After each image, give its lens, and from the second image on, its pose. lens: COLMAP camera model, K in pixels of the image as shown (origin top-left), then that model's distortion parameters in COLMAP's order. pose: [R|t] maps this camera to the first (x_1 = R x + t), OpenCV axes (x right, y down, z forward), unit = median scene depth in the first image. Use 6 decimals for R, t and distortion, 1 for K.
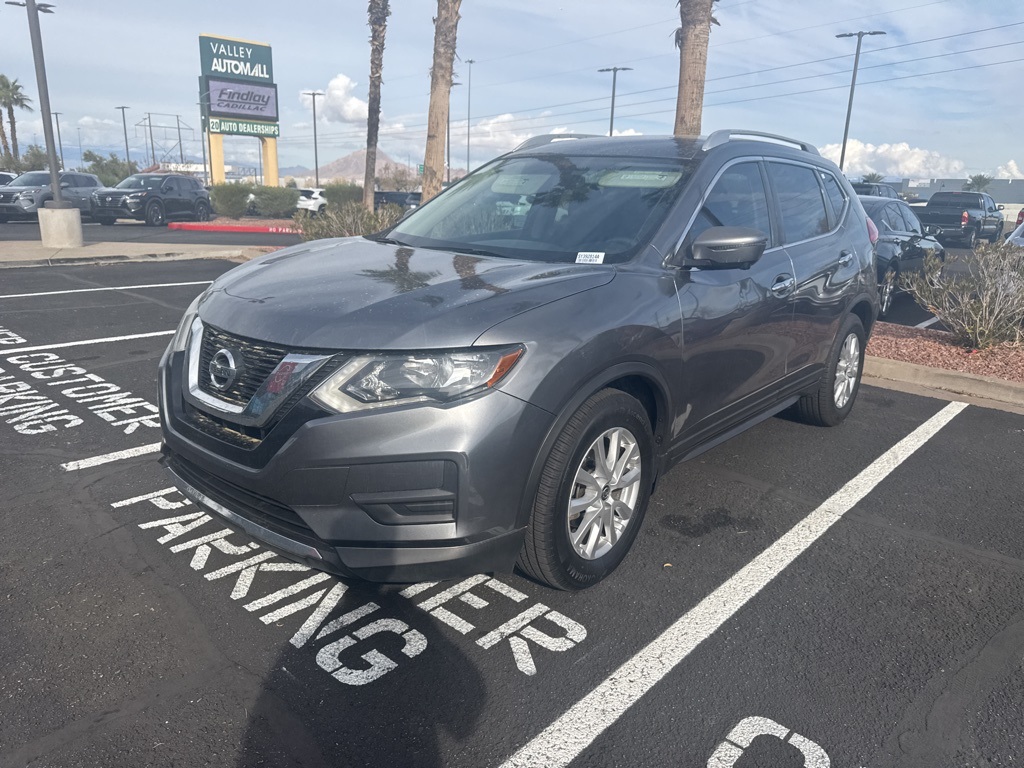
lens RADIAL K [[753.4, 0, 512.0], [0, 753.4, 384.0], [0, 0, 1]] dist [-0.002292, -0.002921]
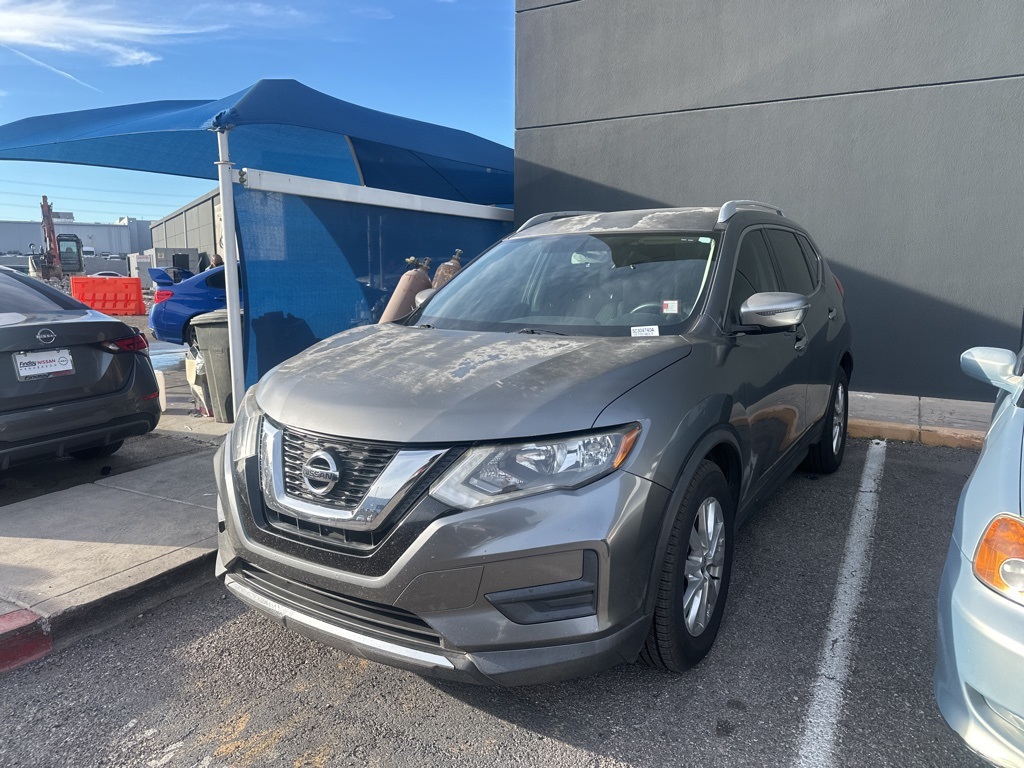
lens RADIAL K [[753.4, 0, 512.0], [0, 753.4, 384.0], [0, 0, 1]] dist [-0.002292, -0.002921]
pose [[0.994452, -0.074017, 0.074743, -0.222720], [0.081268, 0.991749, -0.099148, -0.018246], [-0.066788, 0.104672, 0.992262, 0.031806]]
